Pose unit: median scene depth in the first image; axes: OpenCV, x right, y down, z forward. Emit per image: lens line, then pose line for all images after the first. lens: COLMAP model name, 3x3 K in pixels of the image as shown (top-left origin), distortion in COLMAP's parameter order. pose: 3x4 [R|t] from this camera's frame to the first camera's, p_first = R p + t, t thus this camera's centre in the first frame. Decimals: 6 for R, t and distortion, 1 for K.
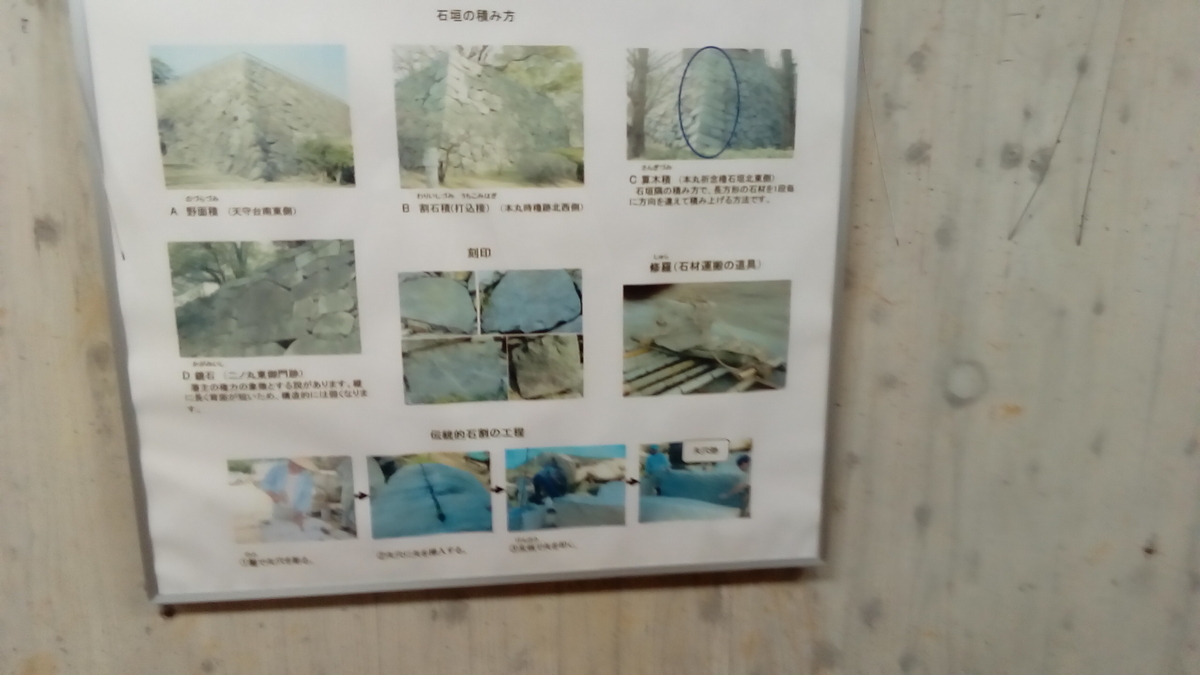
lens RADIAL K [[827.6, 0, 600.0], [0, 827.6, 337.5], [0, 0, 1]] dist [0.067637, -0.095833]
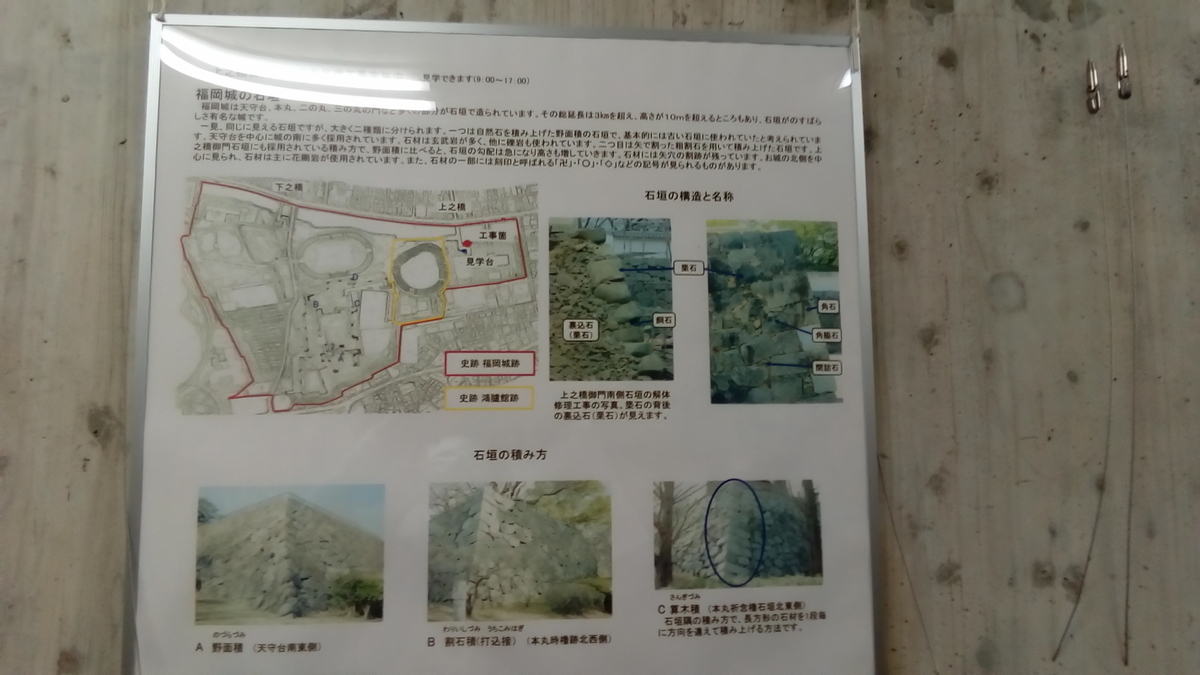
lens RADIAL K [[827.6, 0, 600.0], [0, 827.6, 337.5], [0, 0, 1]] dist [0.067637, -0.095833]
pose [[0.999692, -0.002955, -0.024652, -0.008141], [-0.004333, 0.956892, -0.290413, -0.213648], [0.024447, 0.290430, 0.956584, -0.045612]]
